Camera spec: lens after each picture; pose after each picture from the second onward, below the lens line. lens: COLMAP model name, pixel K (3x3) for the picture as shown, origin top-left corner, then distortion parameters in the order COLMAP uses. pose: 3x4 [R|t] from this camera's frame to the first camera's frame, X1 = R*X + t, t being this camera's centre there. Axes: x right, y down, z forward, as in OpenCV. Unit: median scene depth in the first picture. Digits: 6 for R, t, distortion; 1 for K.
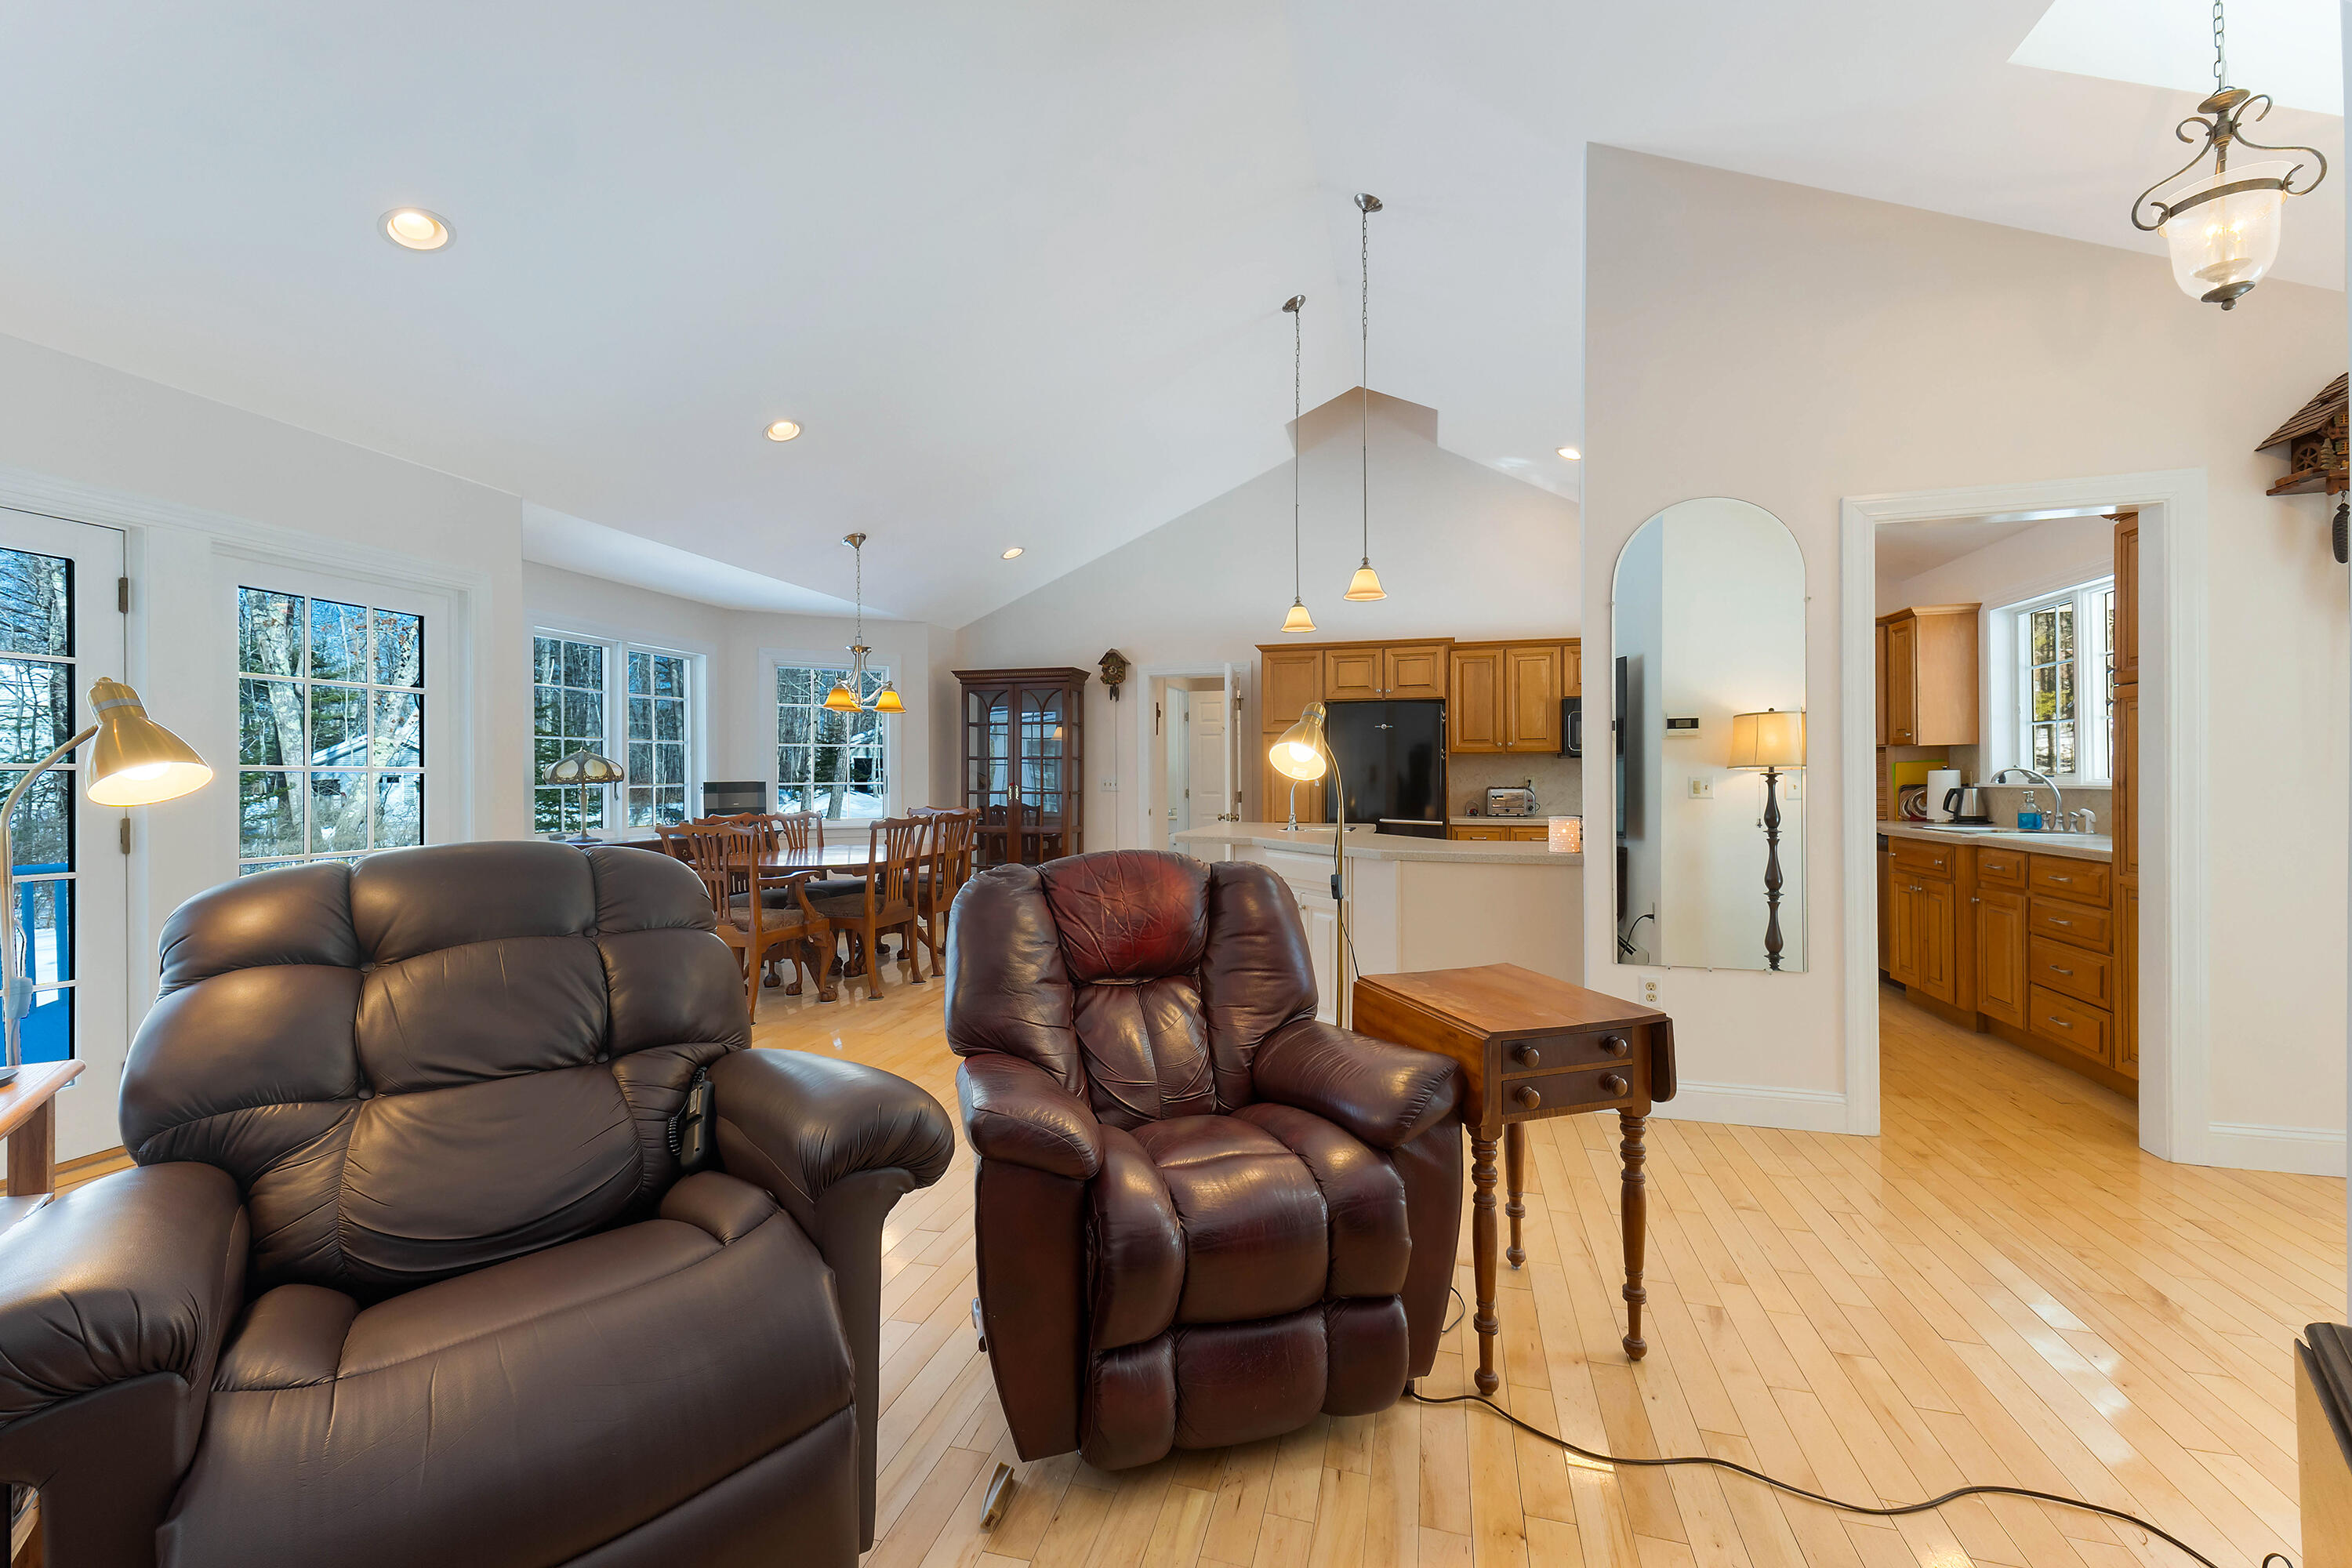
lens RADIAL K [[963.8, 0, 1160.1], [0, 963.8, 782.6], [0, 0, 1]] dist [0.021373, 0.000246]
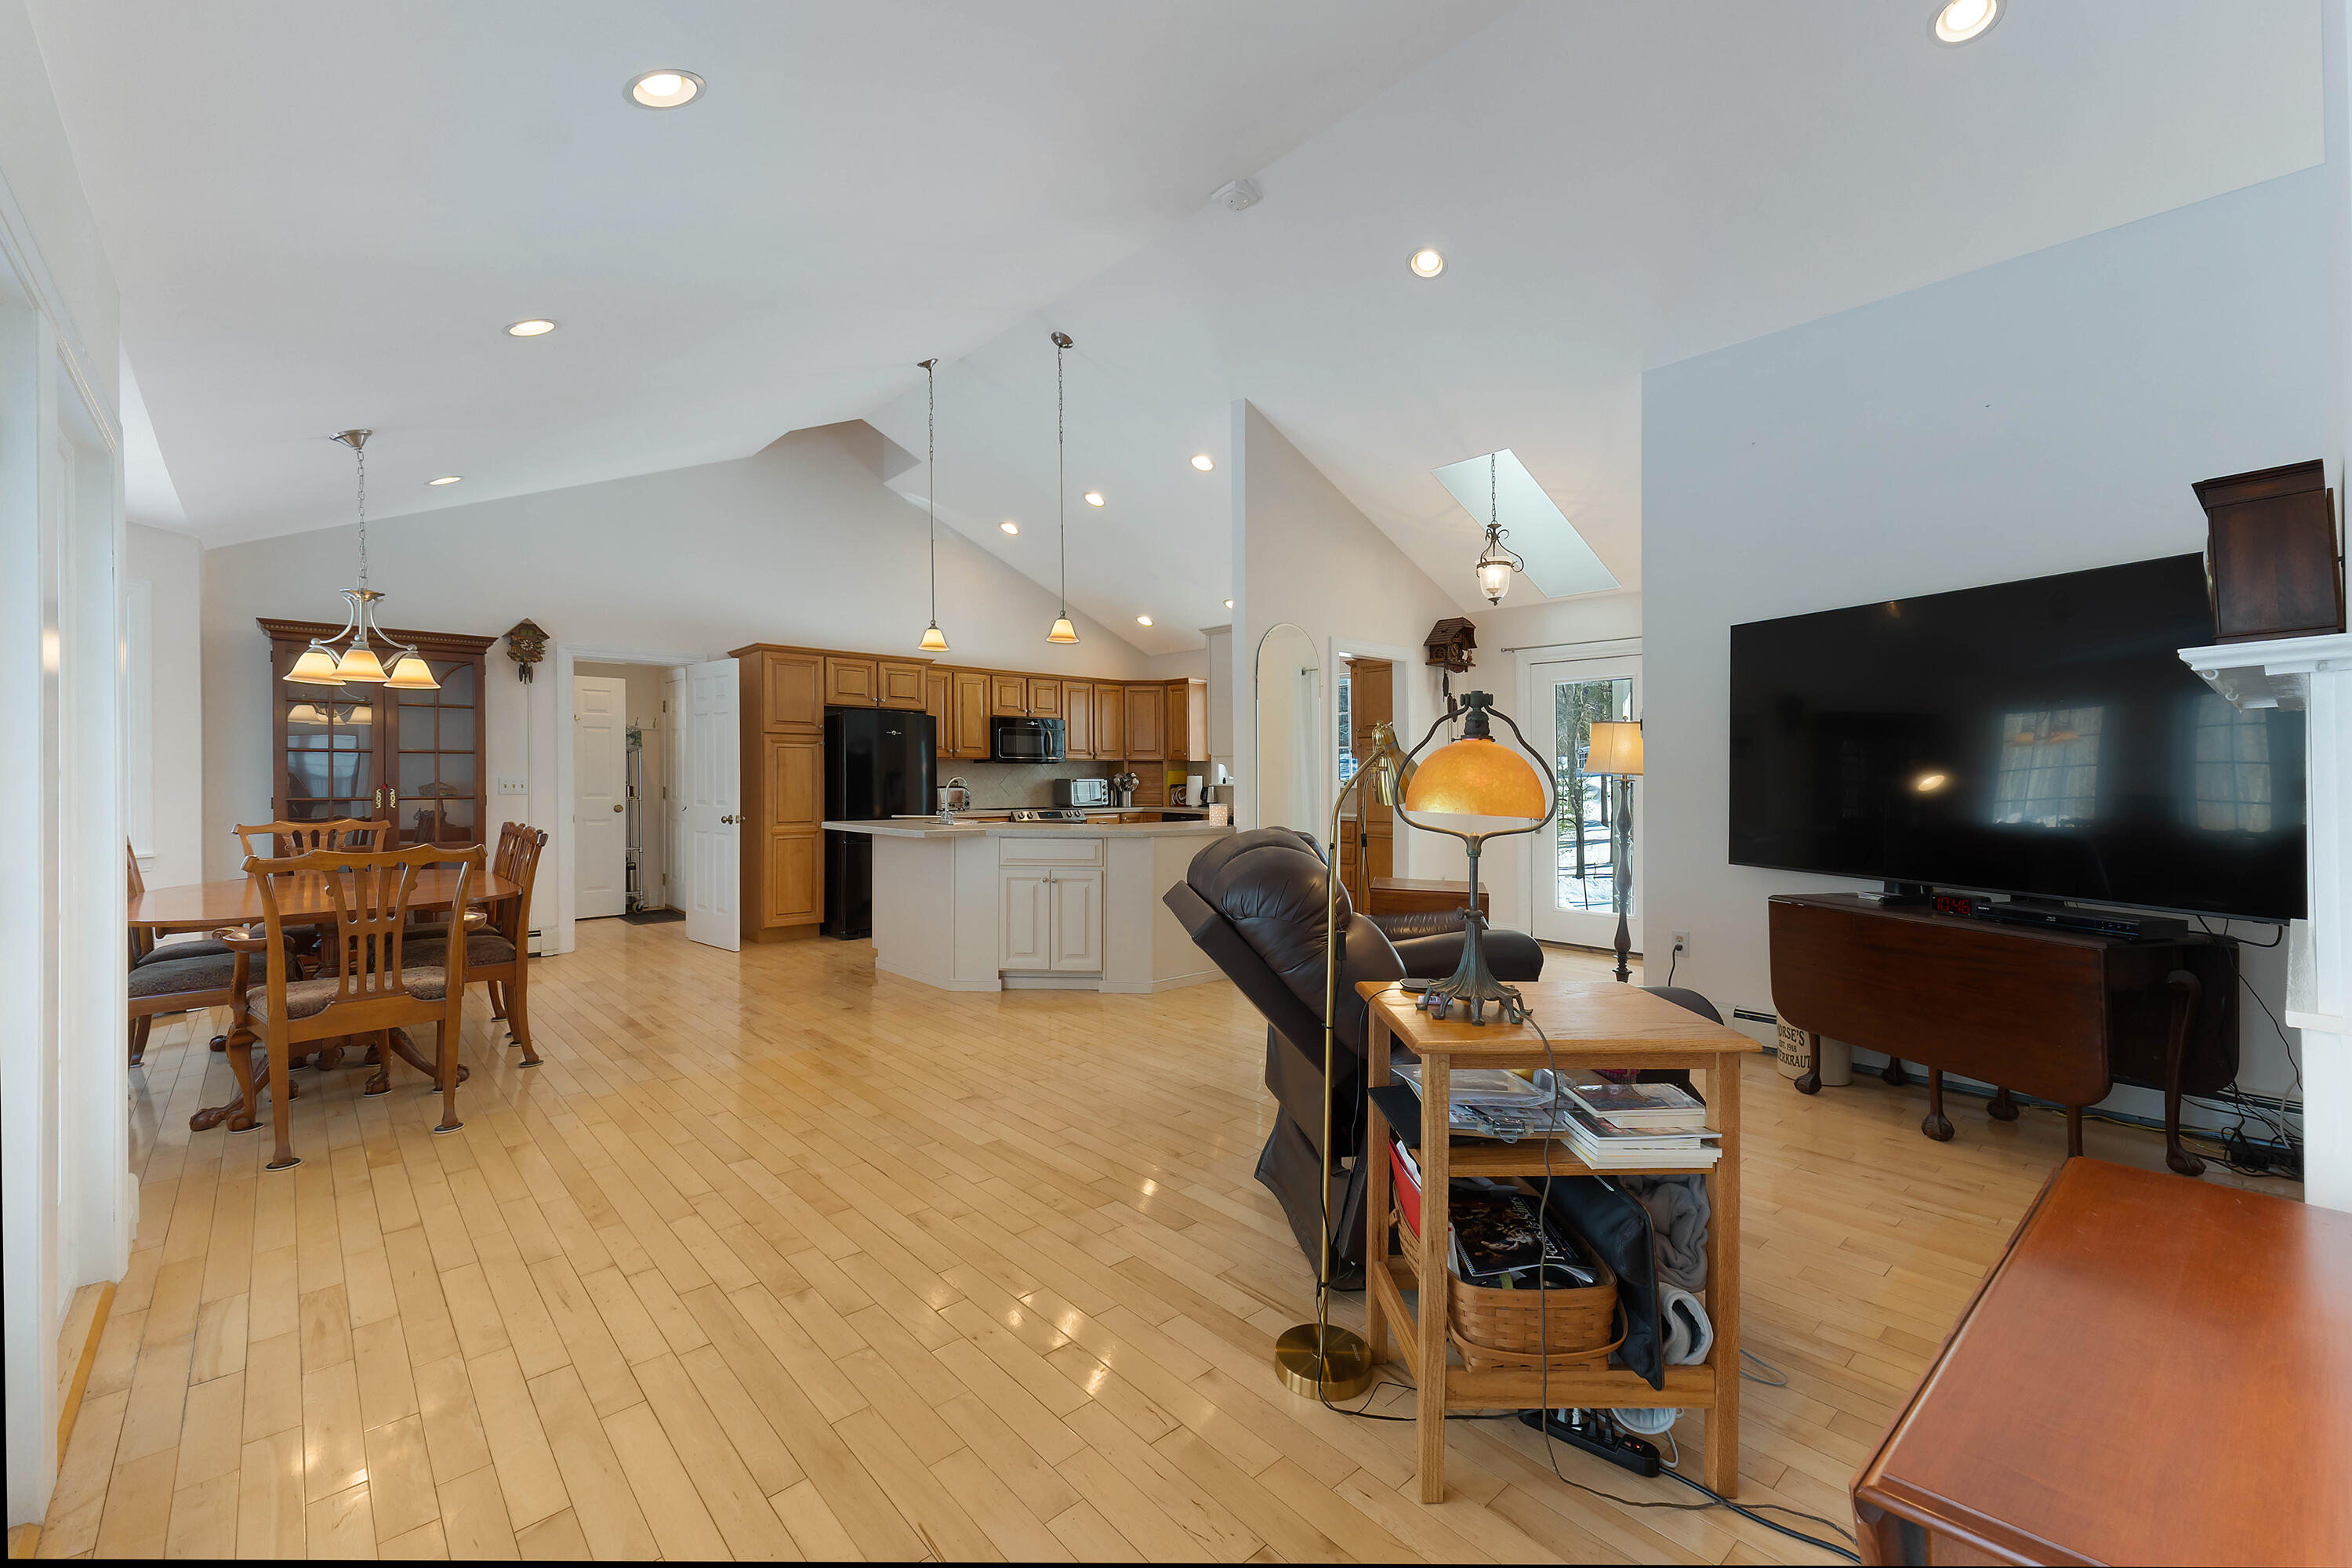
lens RADIAL K [[963.8, 0, 1184.7], [0, 963.8, 795.9], [0, 0, 1]] dist [0.021373, 0.000246]
pose [[0.536498, -0.012635, 0.843807, -0.609962], [-0.001265, 0.999875, 0.015776, -0.004276], [-0.843901, -0.009531, 0.536414, 0.125090]]
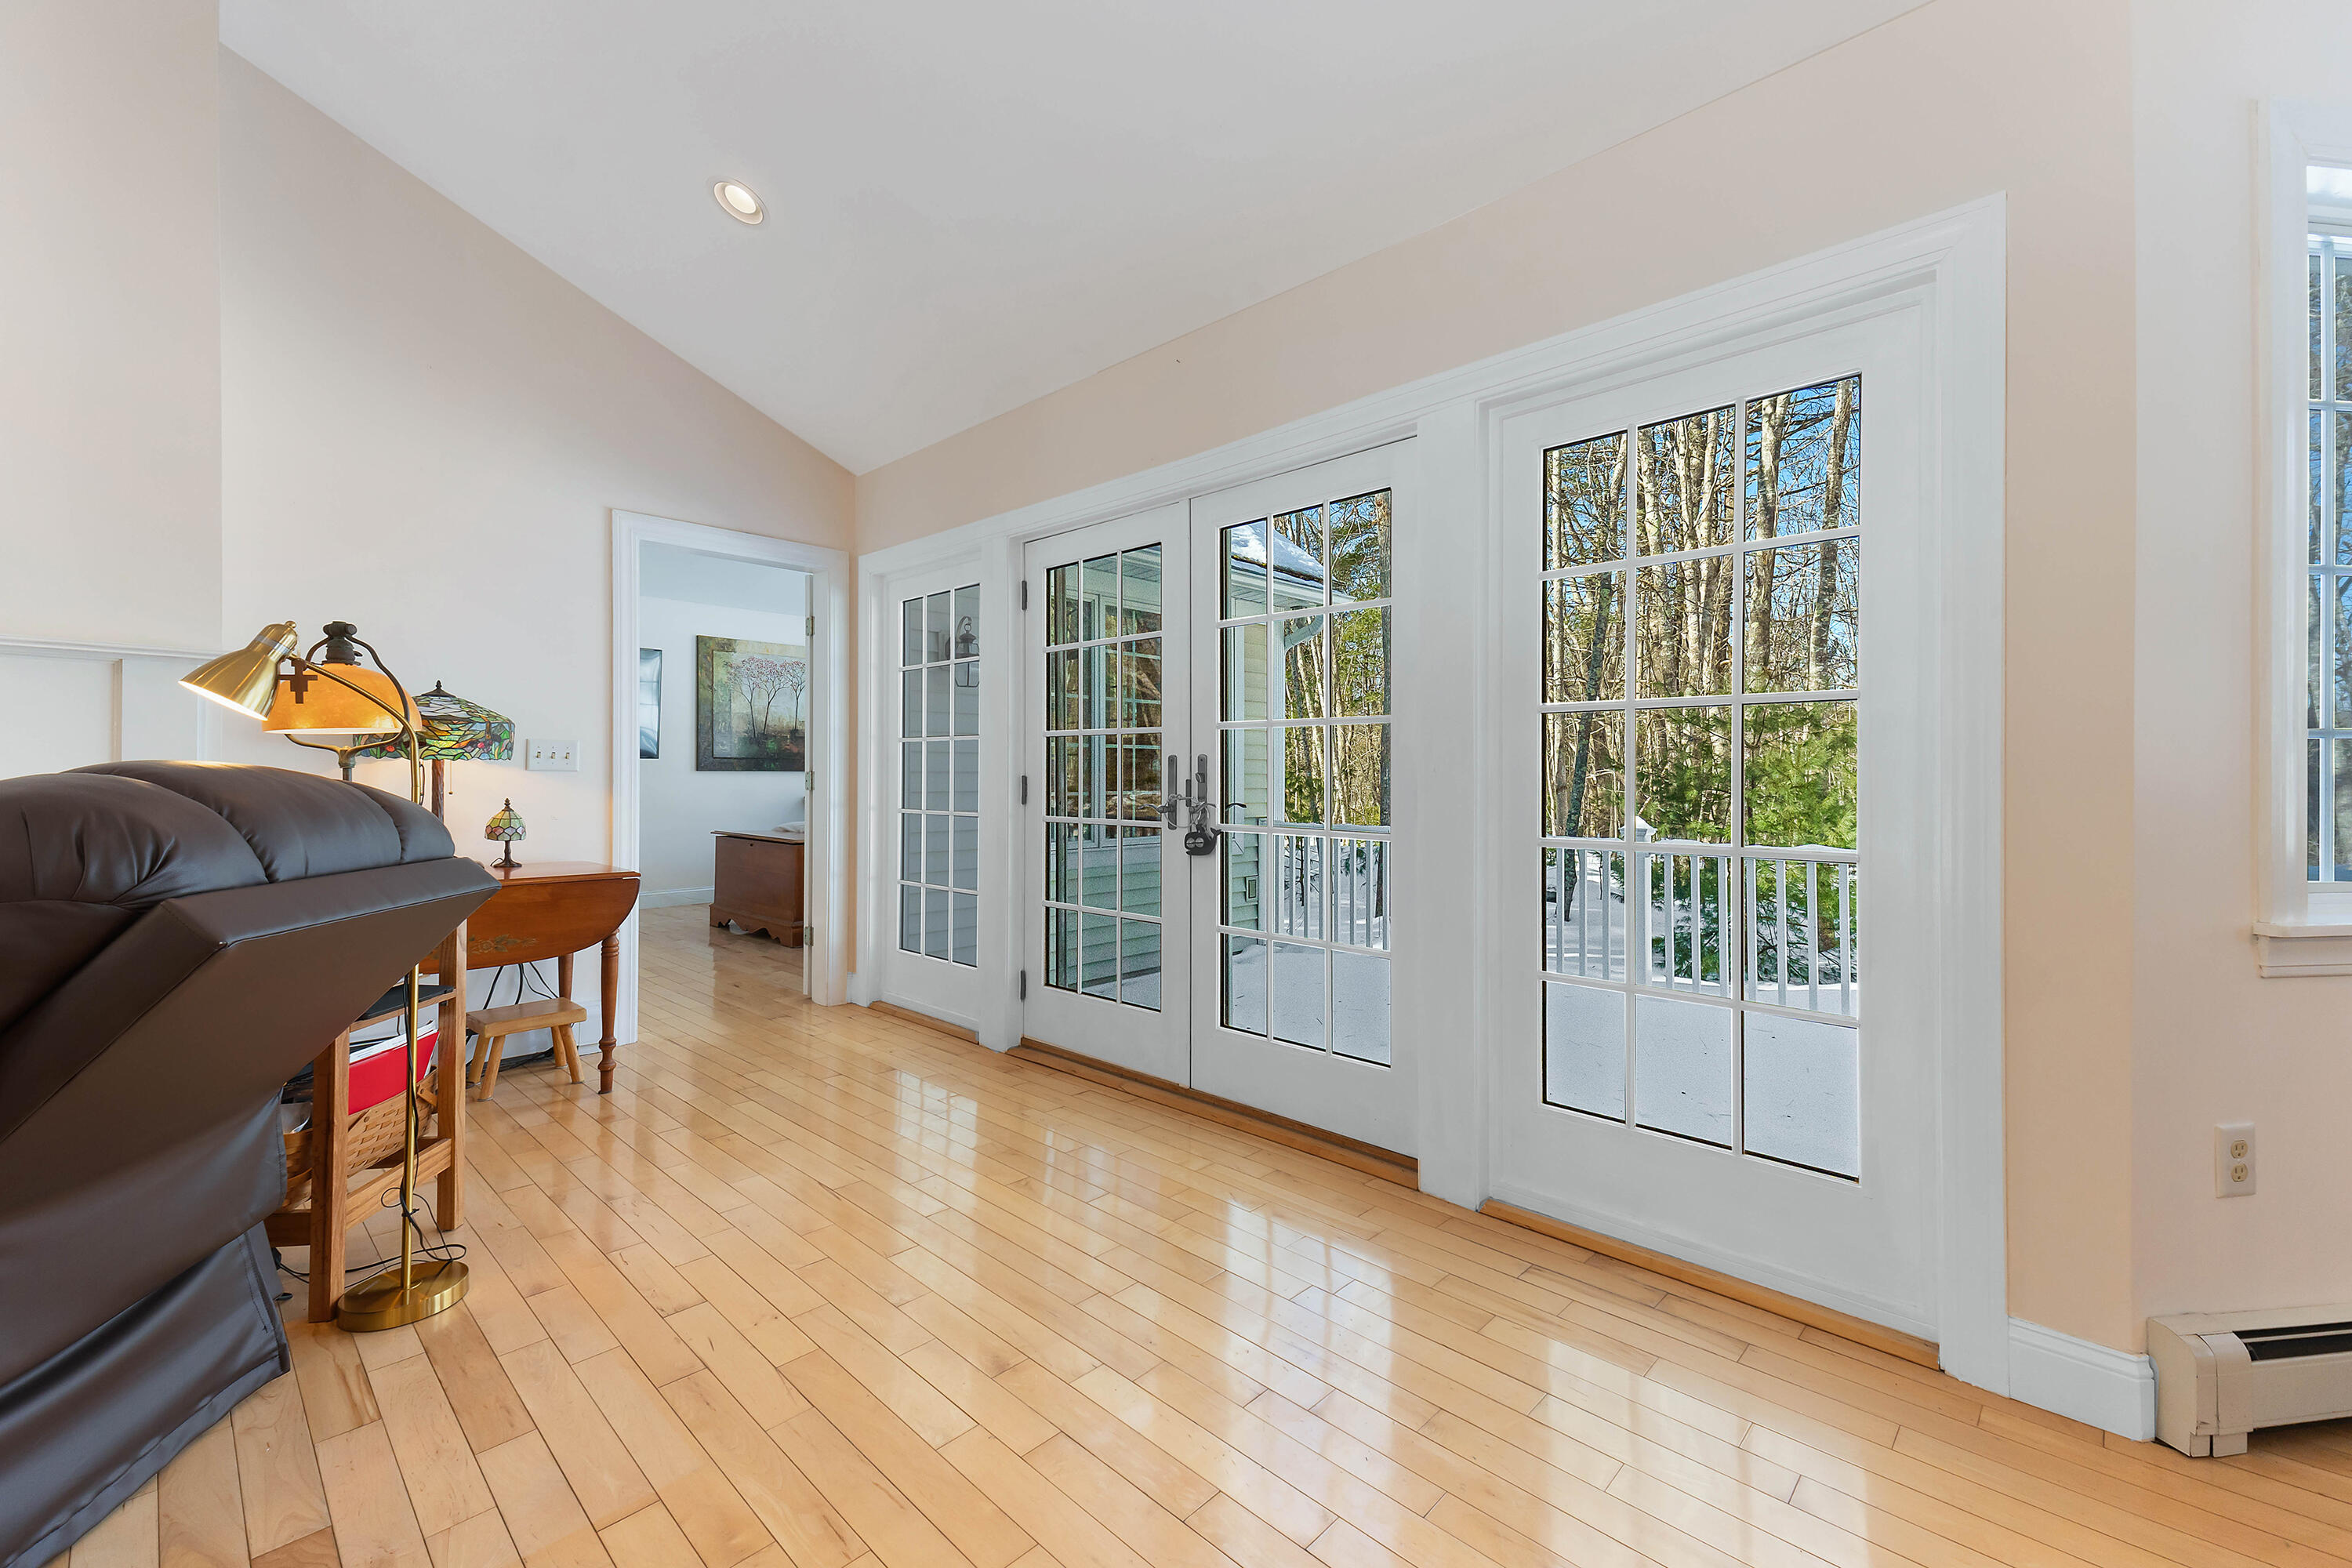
lens RADIAL K [[963.8, 0, 1169.0], [0, 963.8, 783.3], [0, 0, 1]] dist [0.021373, 0.000246]
pose [[-0.476683, 0.003880, -0.879067, -0.111687], [-0.010725, 0.999890, 0.010228, 0.019019], [0.879010, 0.014303, -0.476589, 0.671942]]
